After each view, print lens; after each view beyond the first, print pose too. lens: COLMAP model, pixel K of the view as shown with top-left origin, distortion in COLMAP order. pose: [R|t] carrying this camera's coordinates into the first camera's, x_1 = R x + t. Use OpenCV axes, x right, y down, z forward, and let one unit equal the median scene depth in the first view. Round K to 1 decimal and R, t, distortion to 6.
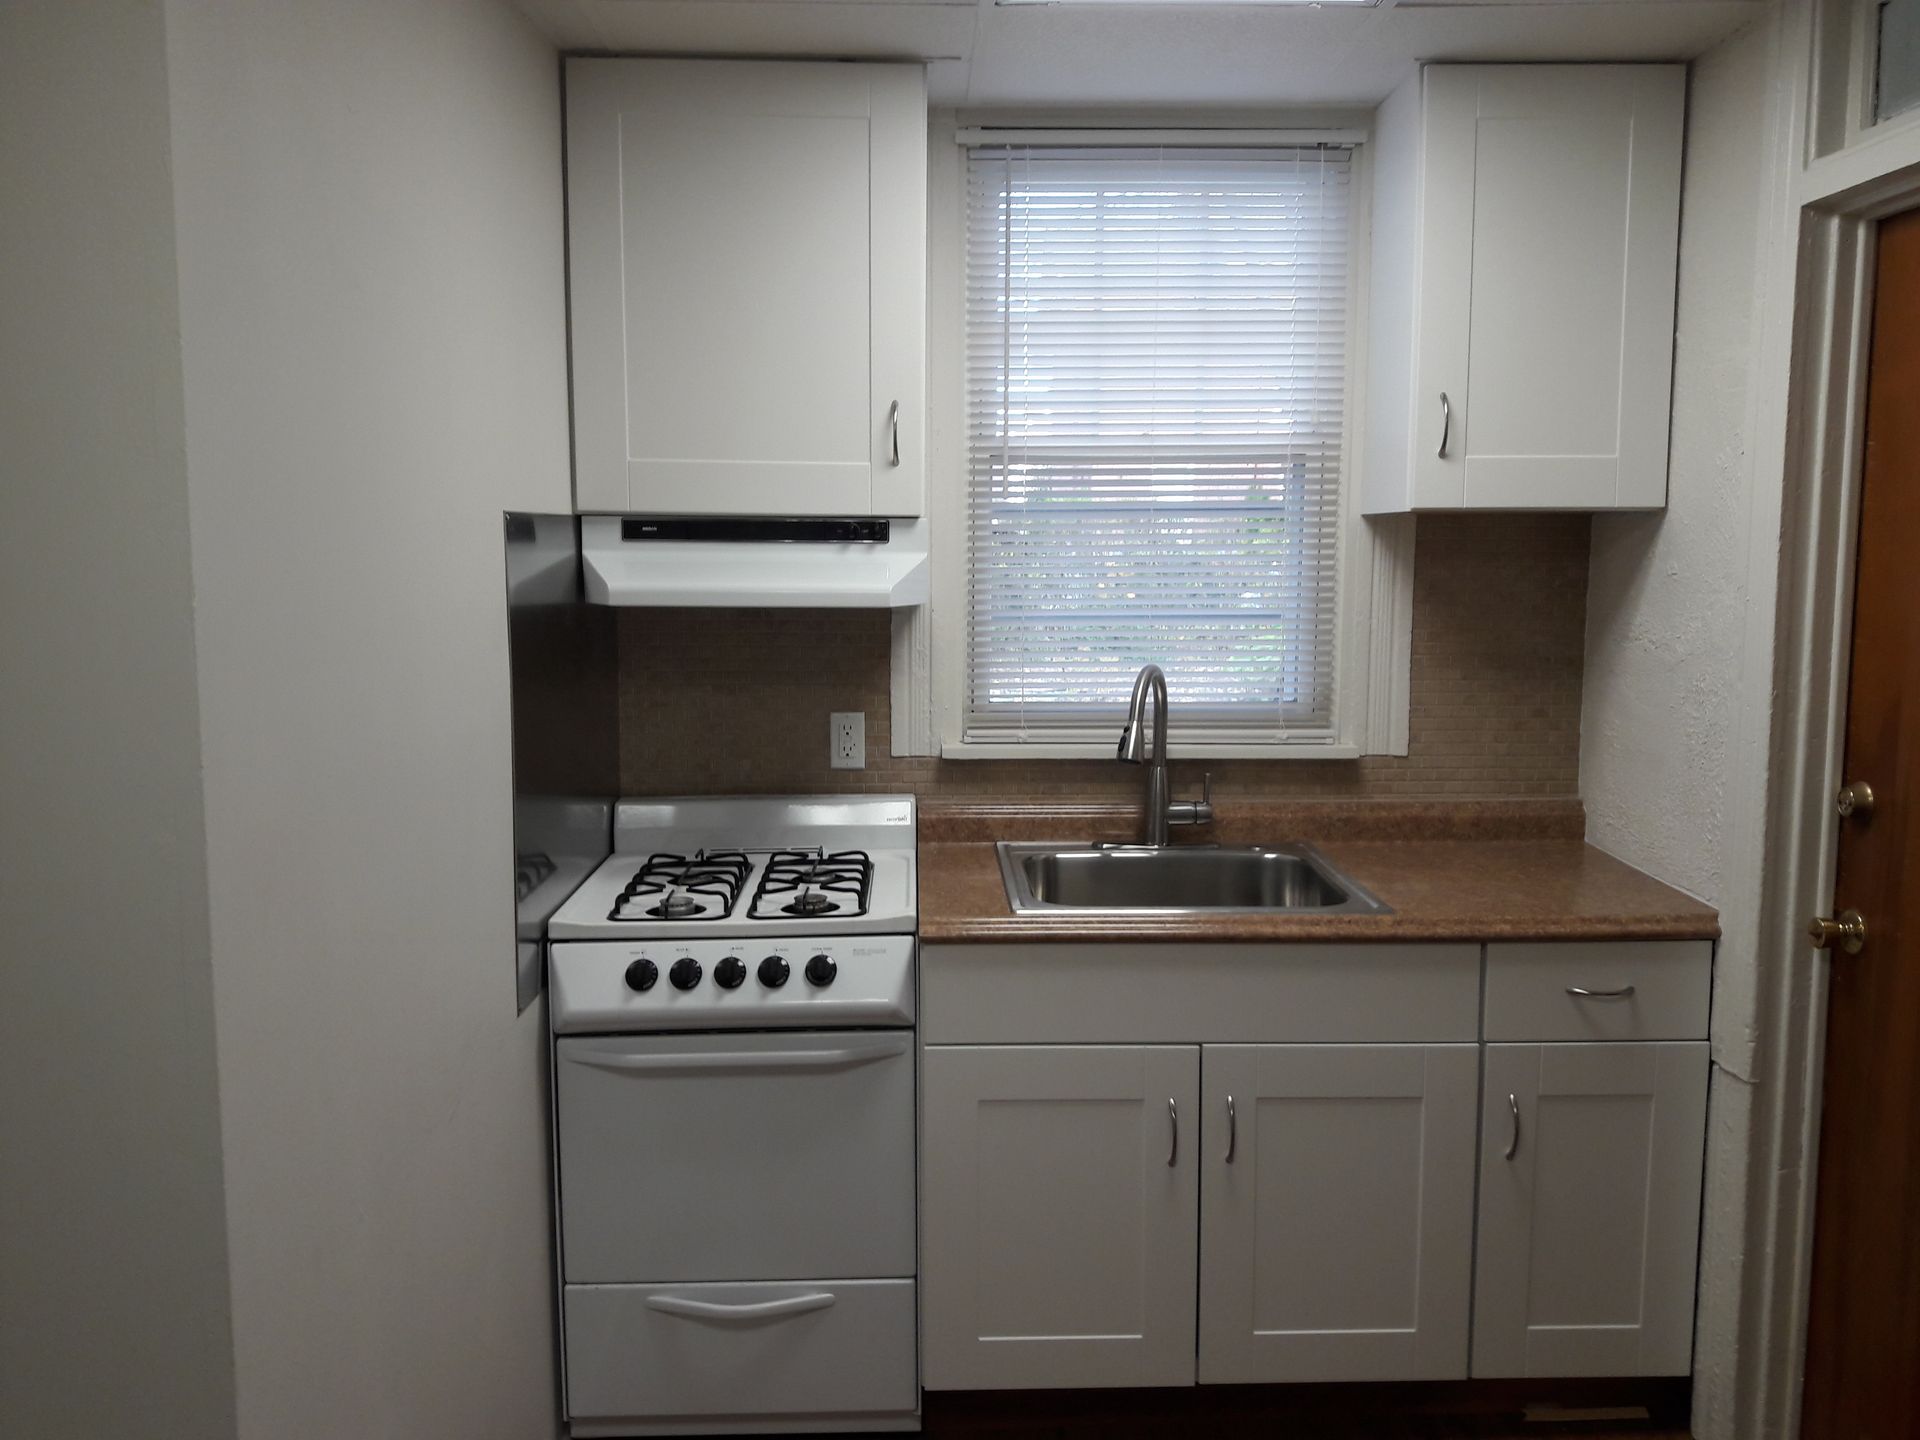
lens RADIAL K [[1581.8, 0, 960.0], [0, 1581.8, 720.0], [0, 0, 1]] dist [0.082715, -0.151997]
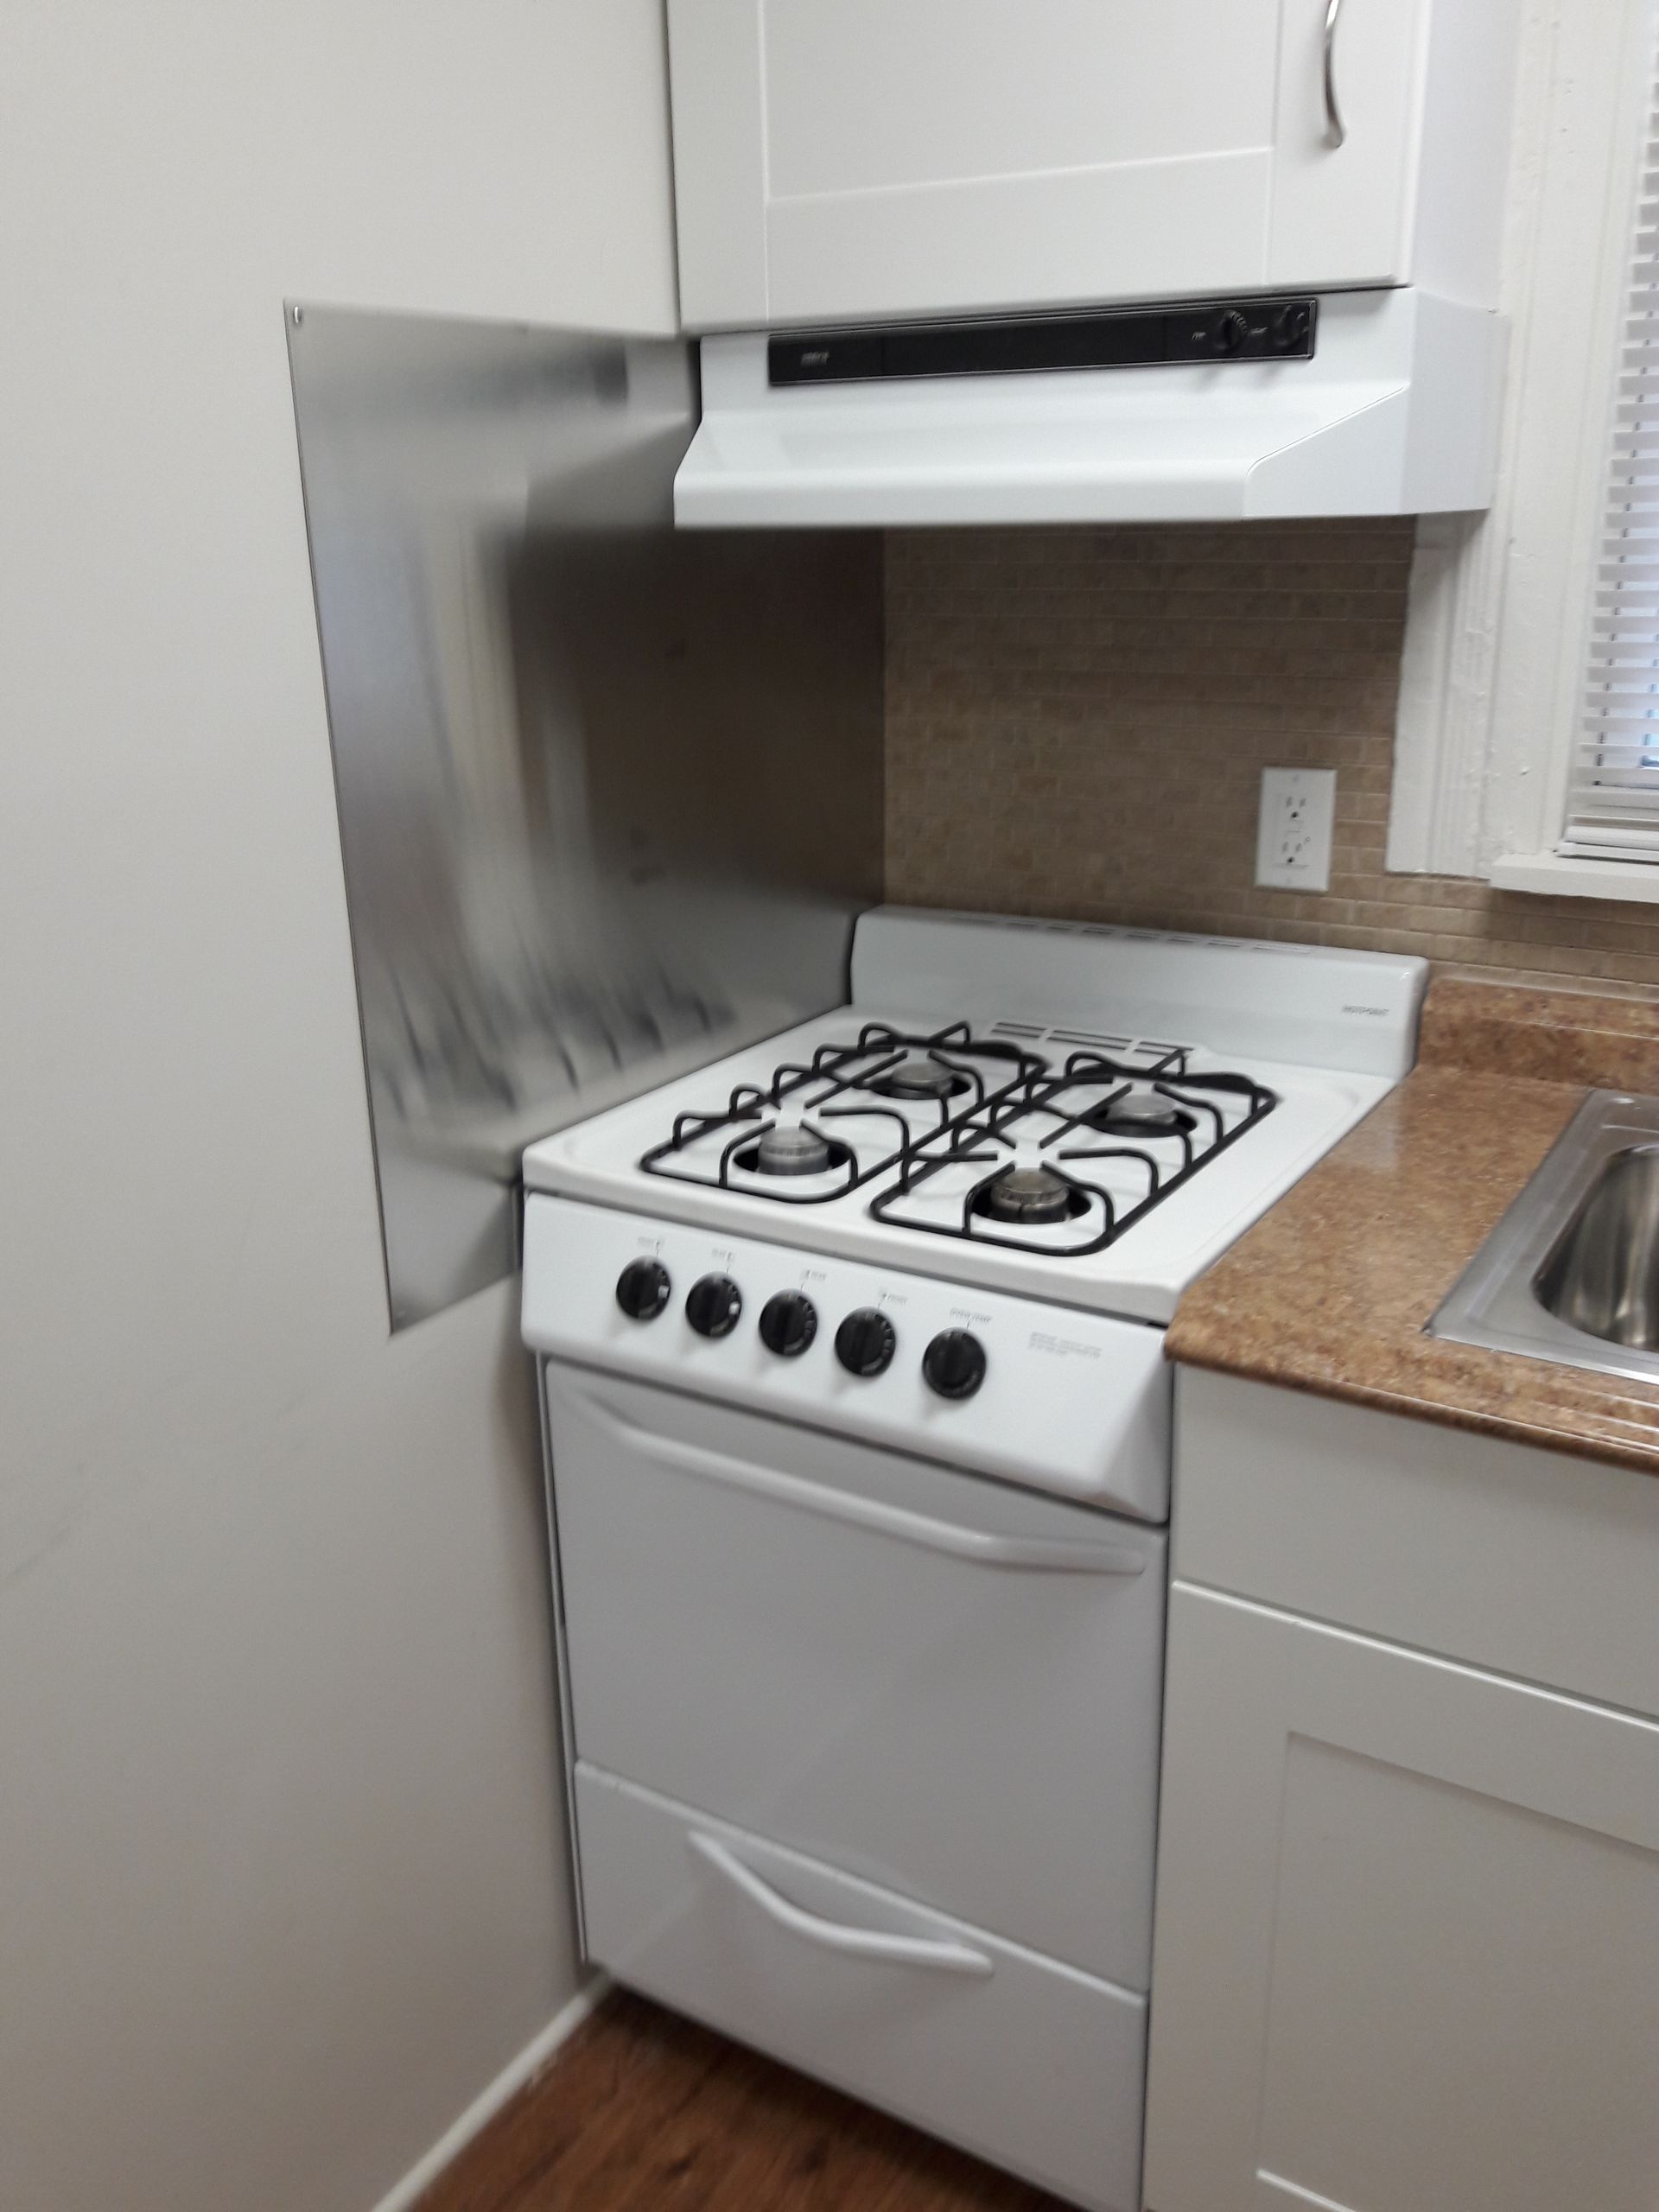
lens RADIAL K [[1822.3, 0, 829.5], [0, 1822.3, 1106.0], [0, 0, 1]] dist [0.082715, -0.151997]
pose [[0.823574, 0.160566, -0.544008, 0.139604], [-0.042725, 0.973932, 0.222780, -0.025210], [0.565598, -0.160233, 0.808965, 0.515716]]
